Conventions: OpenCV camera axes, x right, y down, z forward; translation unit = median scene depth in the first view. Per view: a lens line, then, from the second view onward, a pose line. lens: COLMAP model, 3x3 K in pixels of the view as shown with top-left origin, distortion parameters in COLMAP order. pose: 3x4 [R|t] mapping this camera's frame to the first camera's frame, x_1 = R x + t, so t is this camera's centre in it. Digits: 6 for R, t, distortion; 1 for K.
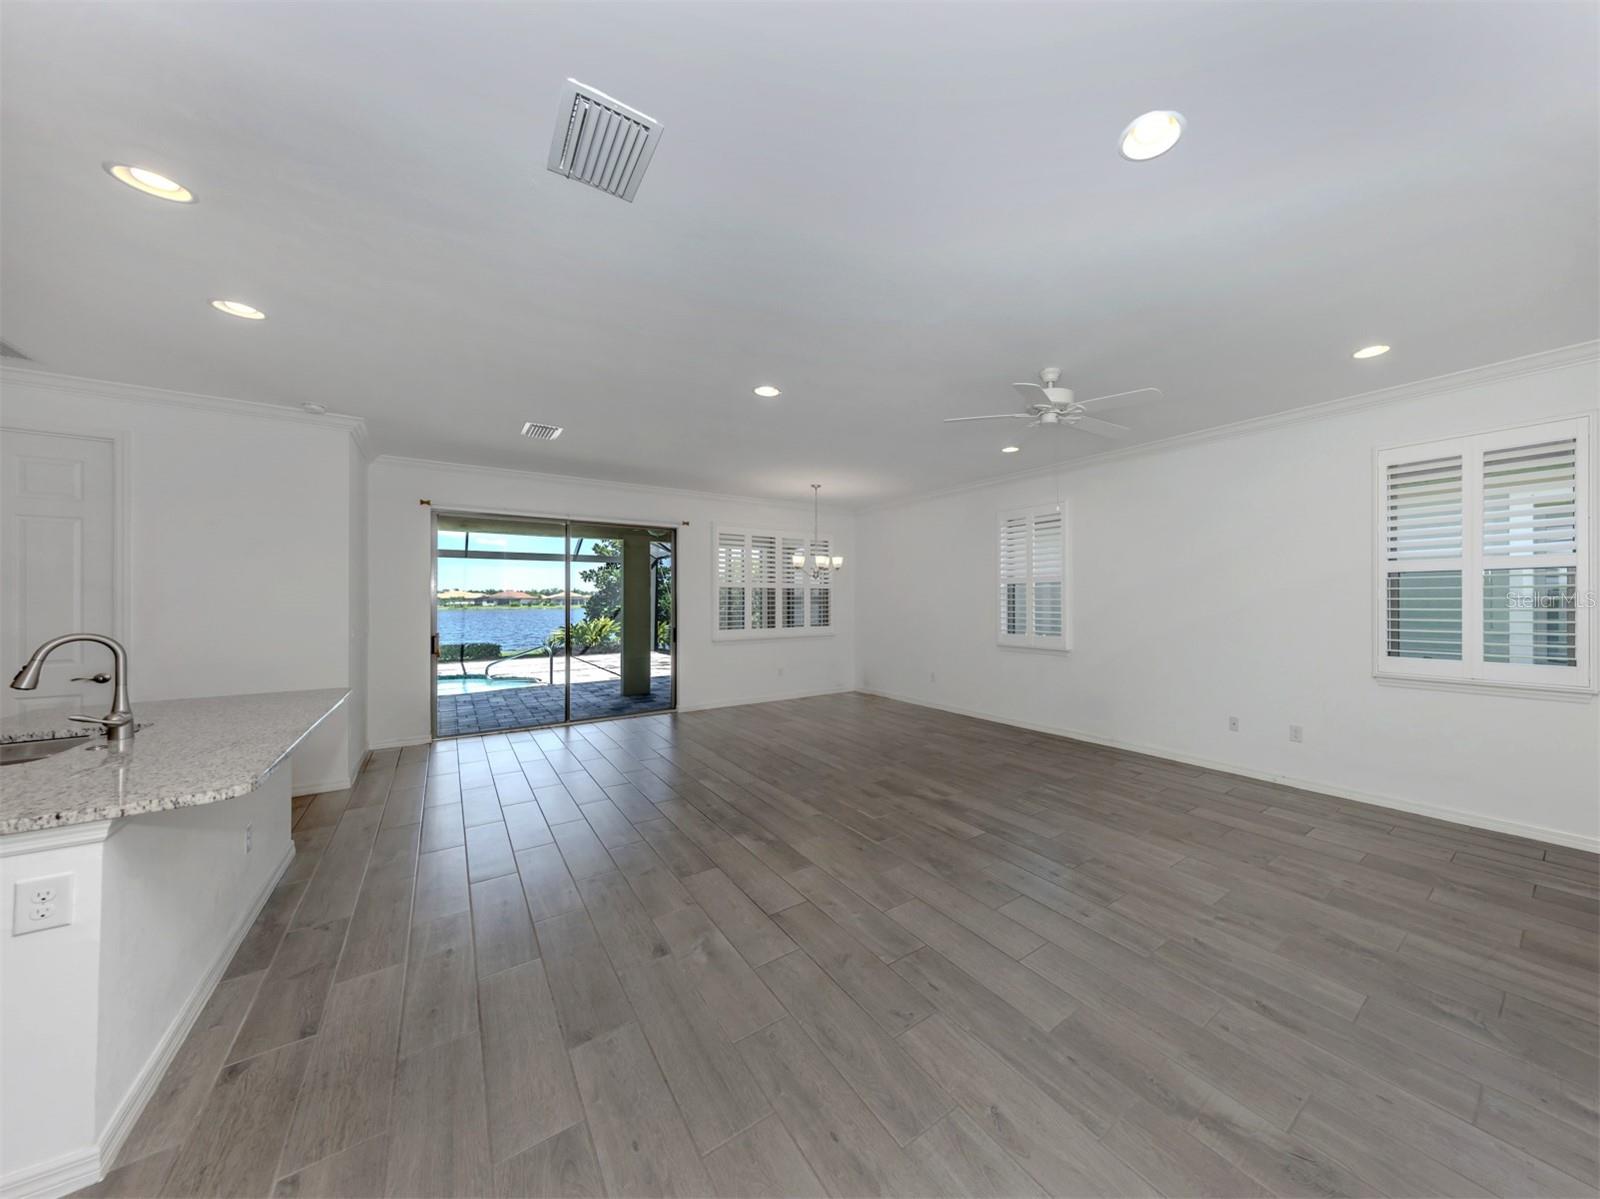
lens RADIAL K [[567.2, 0, 901.4], [0, 567.2, 601.2], [0, 0, 1]] dist [0.018791, -0.000067]
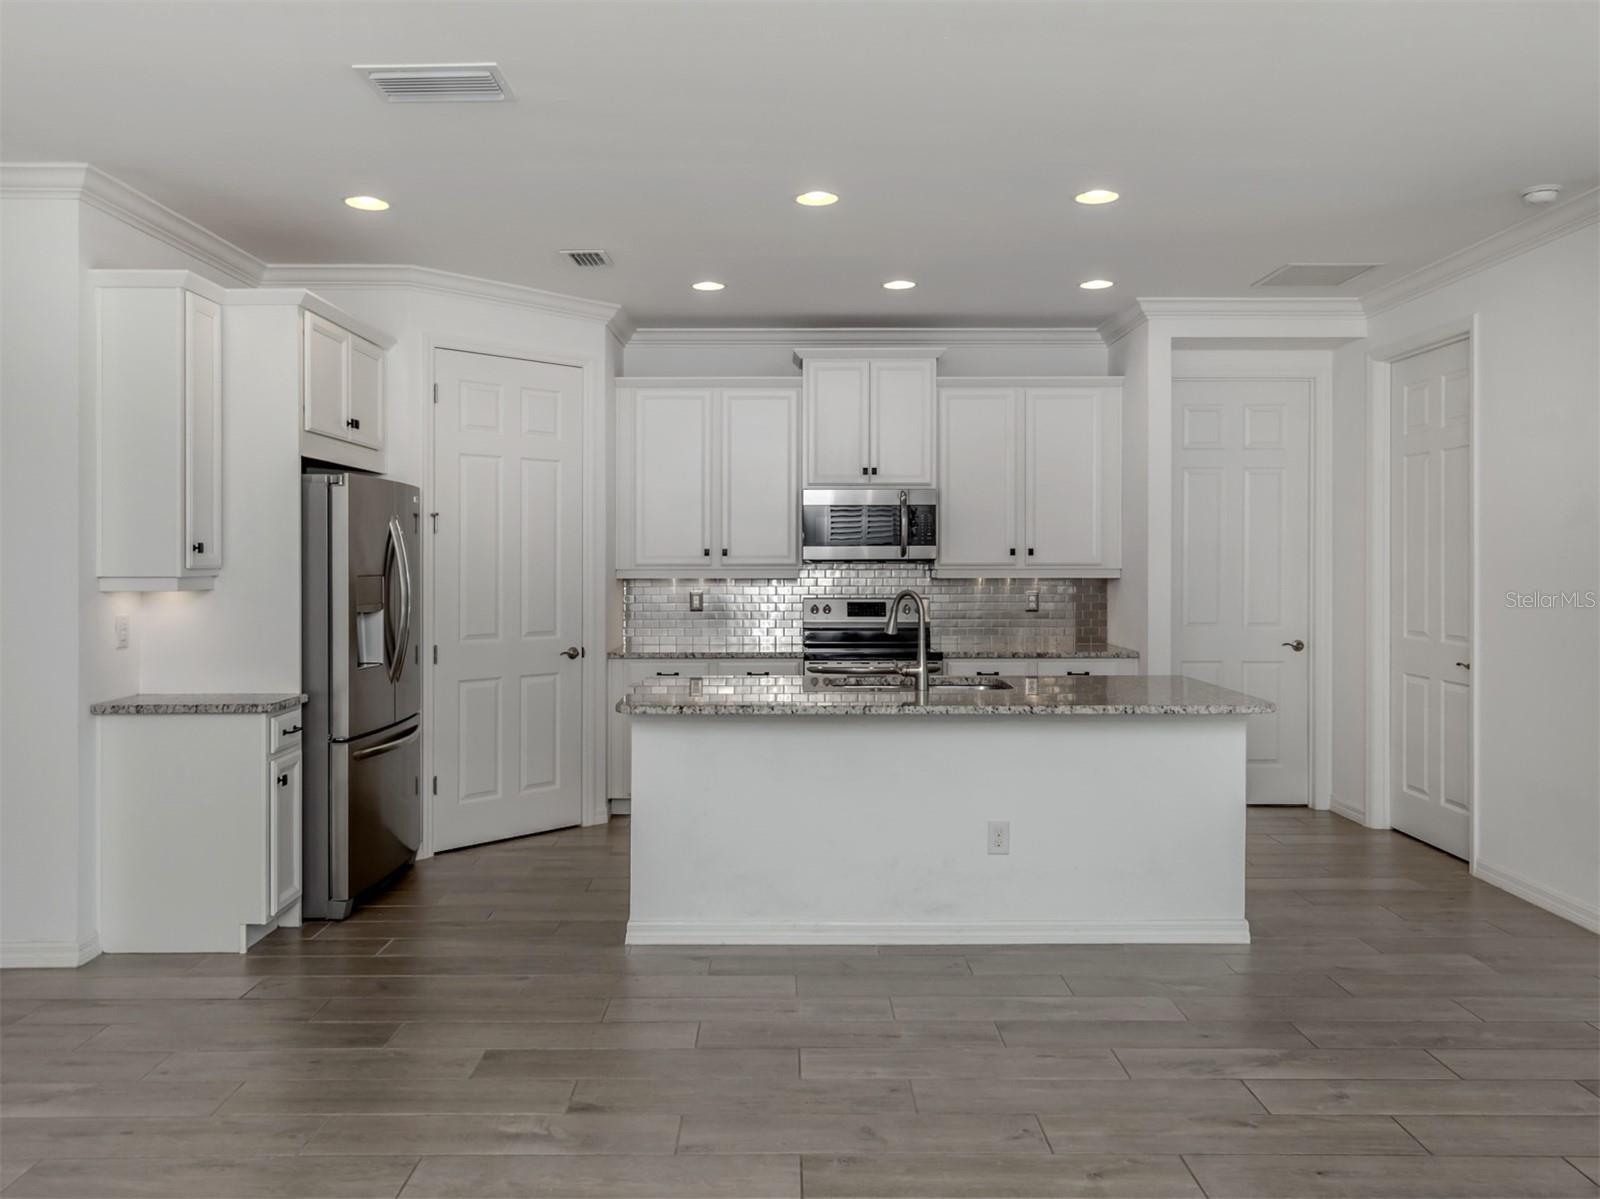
lens RADIAL K [[1190.6, 0, 792.9], [0, 1190.6, 557.6], [0, 0, 1]] dist [0.008121, 0.006577]
pose [[-0.622063, 0.004591, -0.782953, 0.270682], [0.002776, 0.999989, 0.003659, -0.009221], [0.782962, 0.000103, -0.622070, 1.126286]]
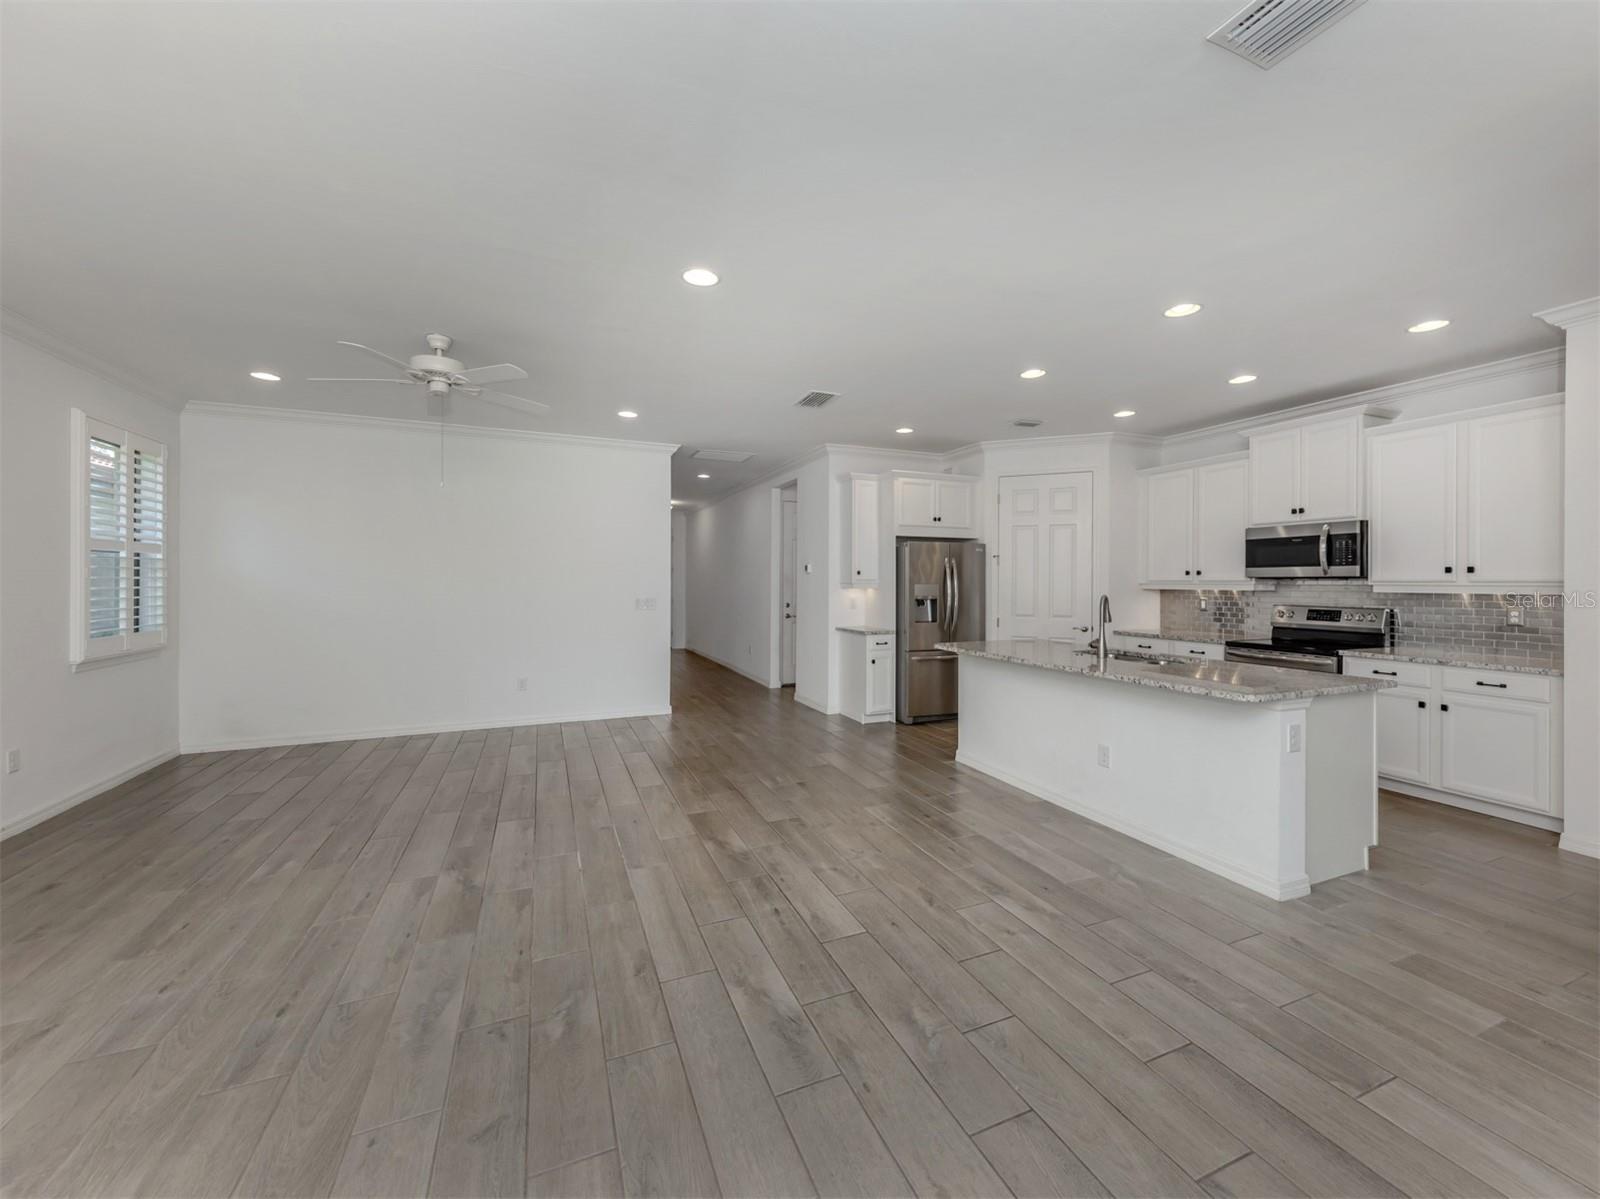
lens RADIAL K [[630.5, 0, 807.1], [0, 630.5, 580.0], [0, 0, 1]] dist [0.008326, -0.000133]
pose [[-0.962319, 0.003088, 0.271904, -0.527915], [0.003065, 0.999995, -0.000508, 0.003088], [-0.271905, 0.000344, -0.962324, 1.559589]]
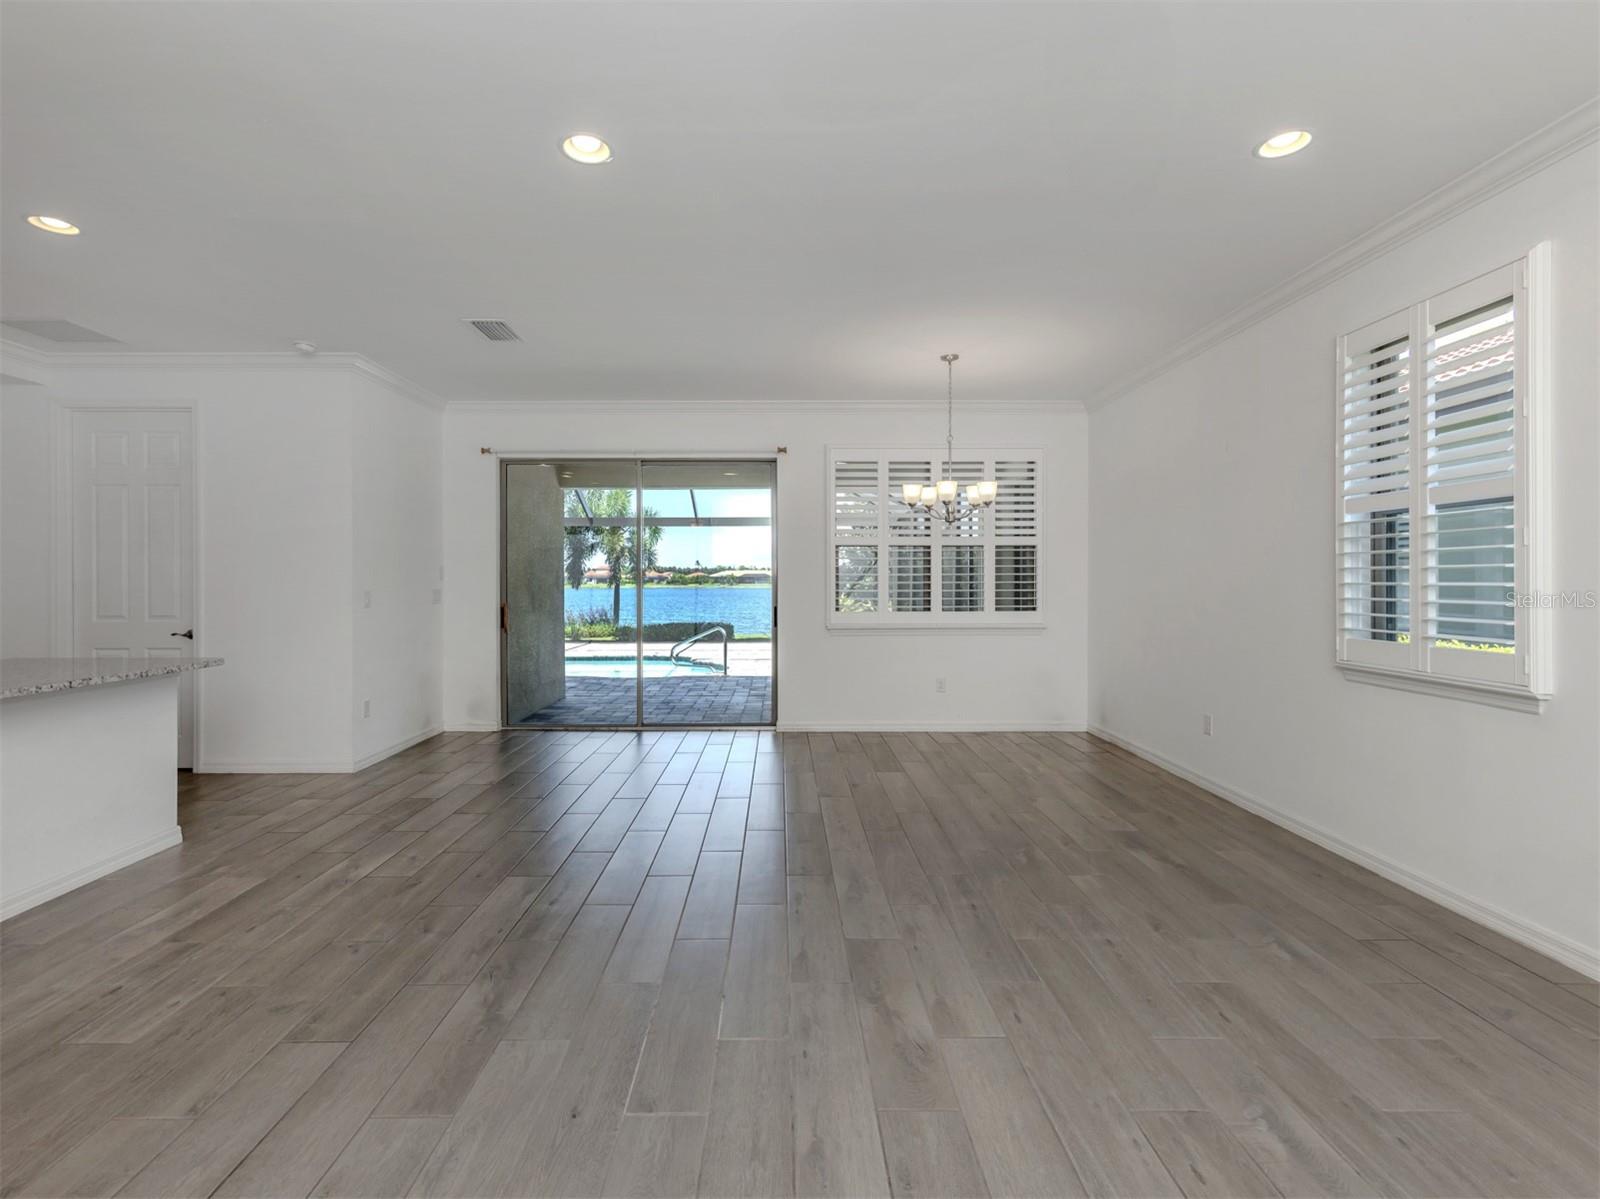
lens RADIAL K [[770.3, 0, 781.9], [0, 770.3, 584.5], [0, 0, 1]] dist [0.010171, 0.000324]
pose [[0.783787, 0.006276, -0.620998, 0.317344], [-0.002578, 0.999973, 0.006852, 0.025463], [0.621024, -0.003769, 0.783782, 0.499918]]
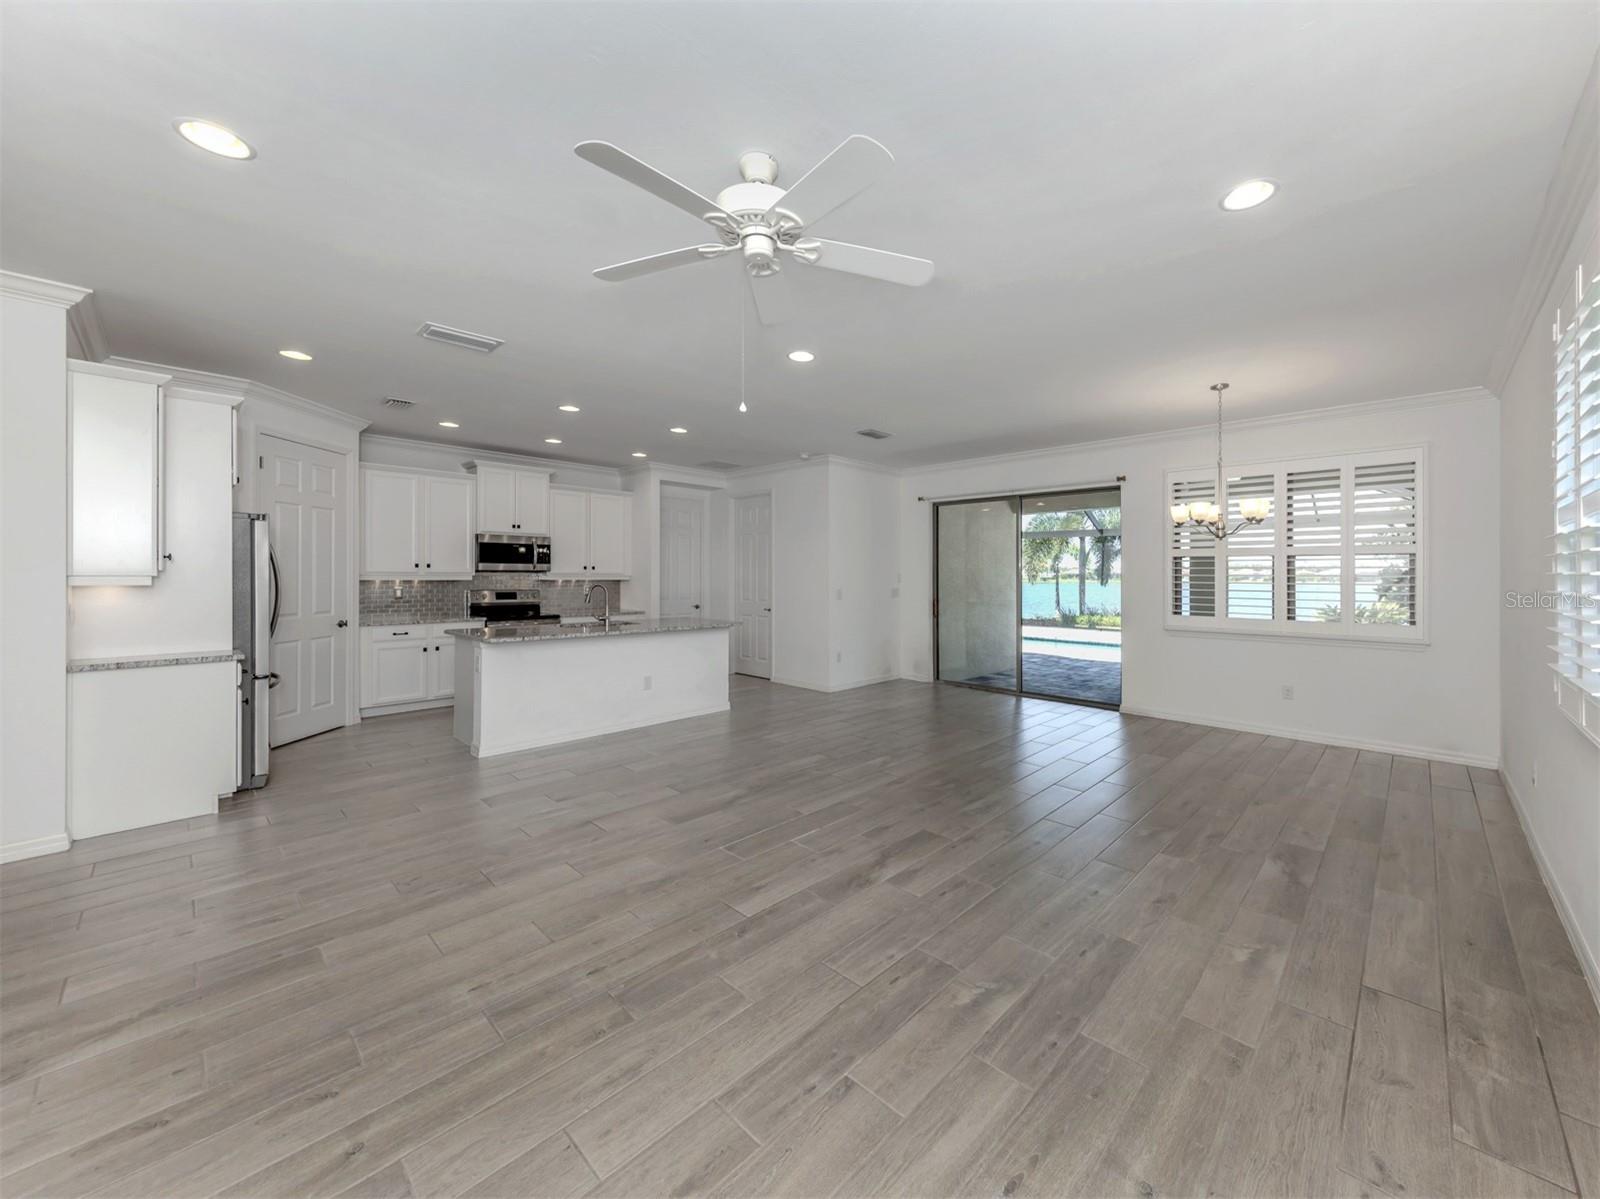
lens RADIAL K [[612.9, 0, 843.2], [0, 612.9, 573.4], [0, 0, 1]] dist [0.010695, 0.000061]
pose [[0.146107, 0.002566, -0.989265, 0.735062], [-0.006948, 0.999975, 0.001568, -0.001086], [0.989244, 0.006644, 0.146121, 0.833653]]
